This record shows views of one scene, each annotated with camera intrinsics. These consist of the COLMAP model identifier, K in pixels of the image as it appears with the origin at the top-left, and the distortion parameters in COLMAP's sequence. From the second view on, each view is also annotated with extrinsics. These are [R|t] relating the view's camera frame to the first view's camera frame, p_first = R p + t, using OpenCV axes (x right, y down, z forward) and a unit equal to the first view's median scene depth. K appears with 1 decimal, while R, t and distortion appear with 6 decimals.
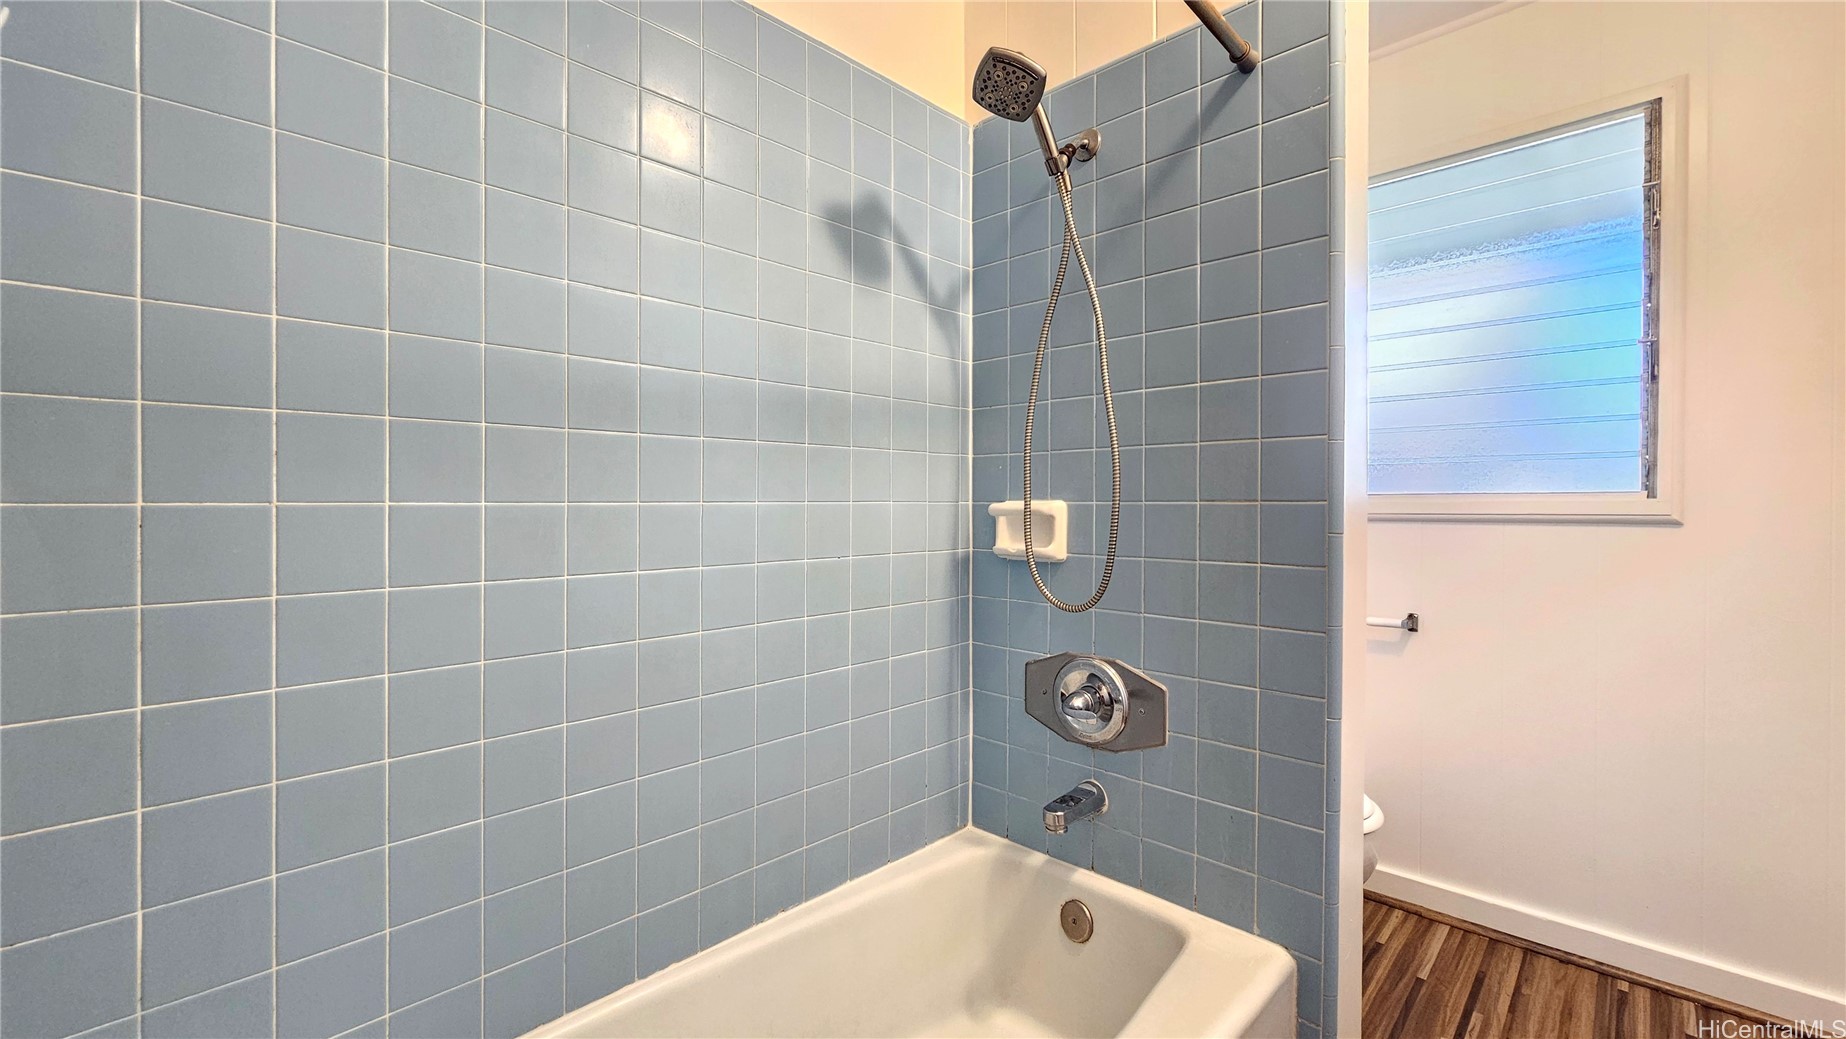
lens RADIAL K [[765.0, 0, 927.8], [0, 765.0, 512.9], [0, 0, 1]] dist [0.001537, -0.001016]
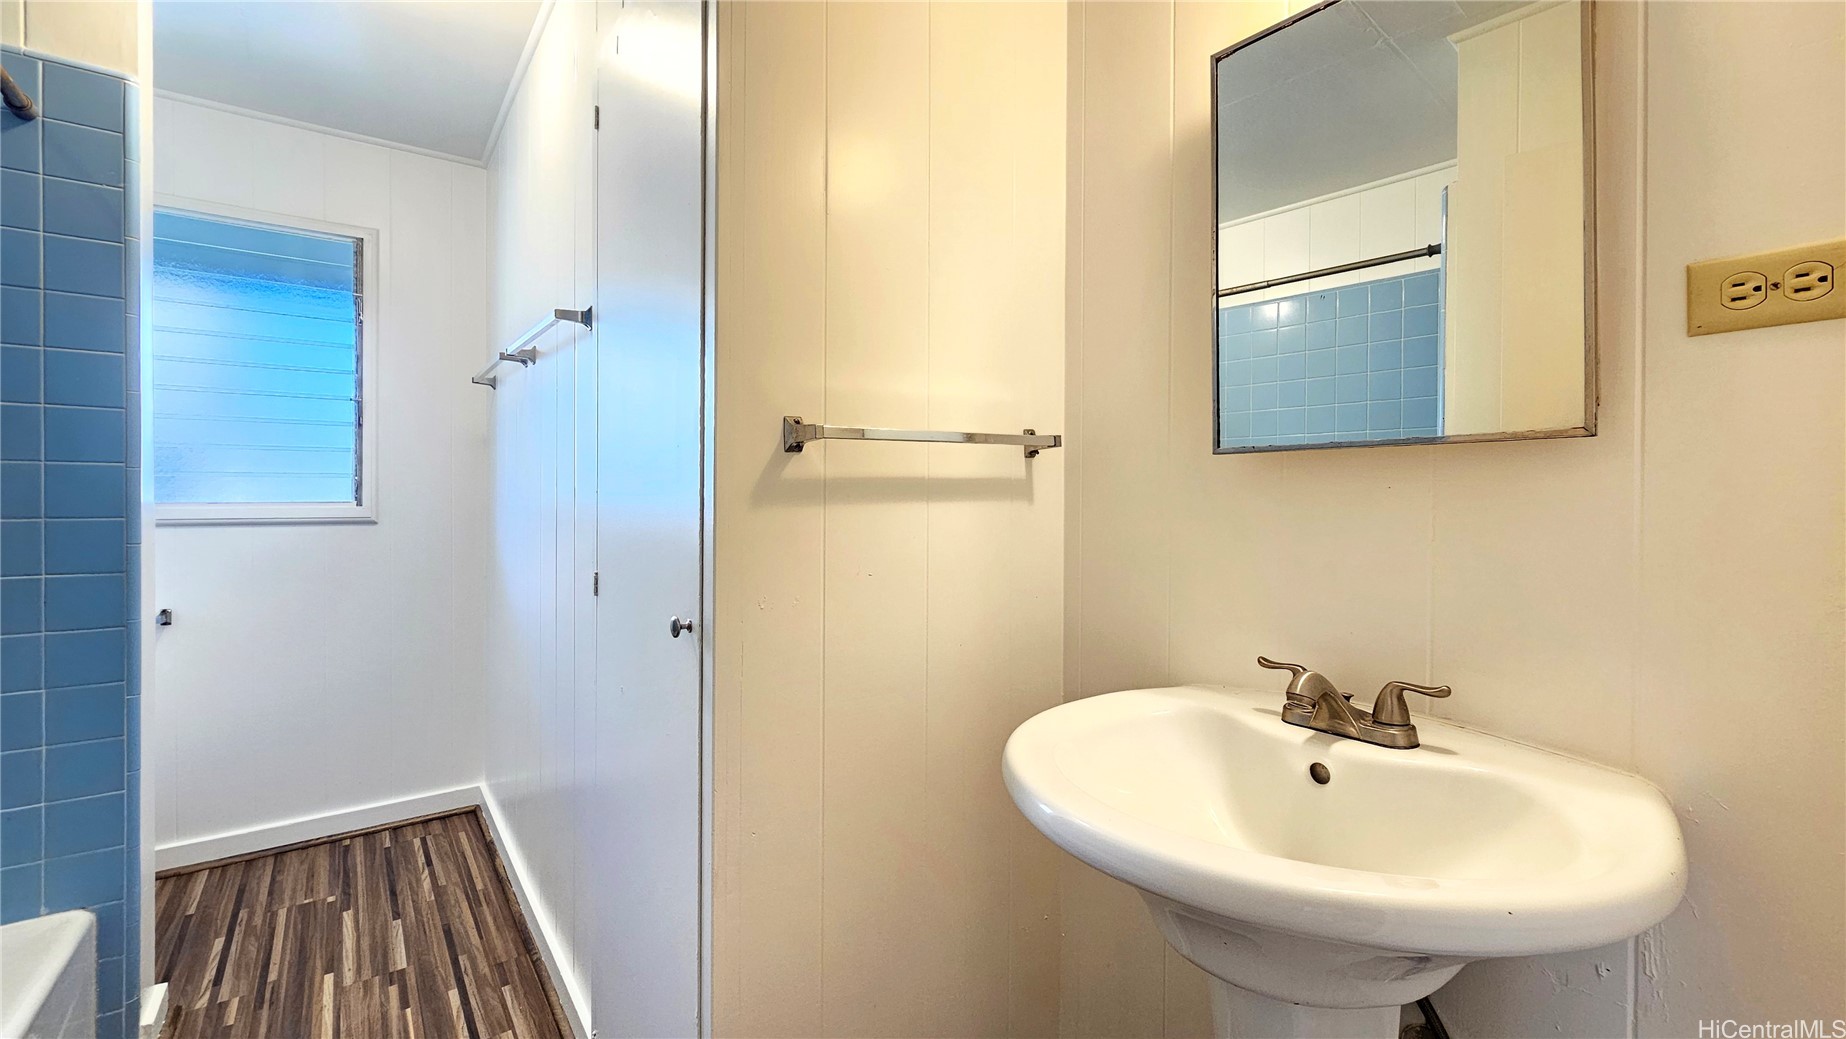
lens RADIAL K [[765.0, 0, 928.1], [0, 765.0, 506.3], [0, 0, 1]] dist [0.001537, -0.001016]
pose [[0.160848, -0.009660, 0.986932, -0.344999], [0.005324, 0.999946, 0.008920, -0.026667], [-0.986965, 0.003820, 0.160891, -0.329271]]
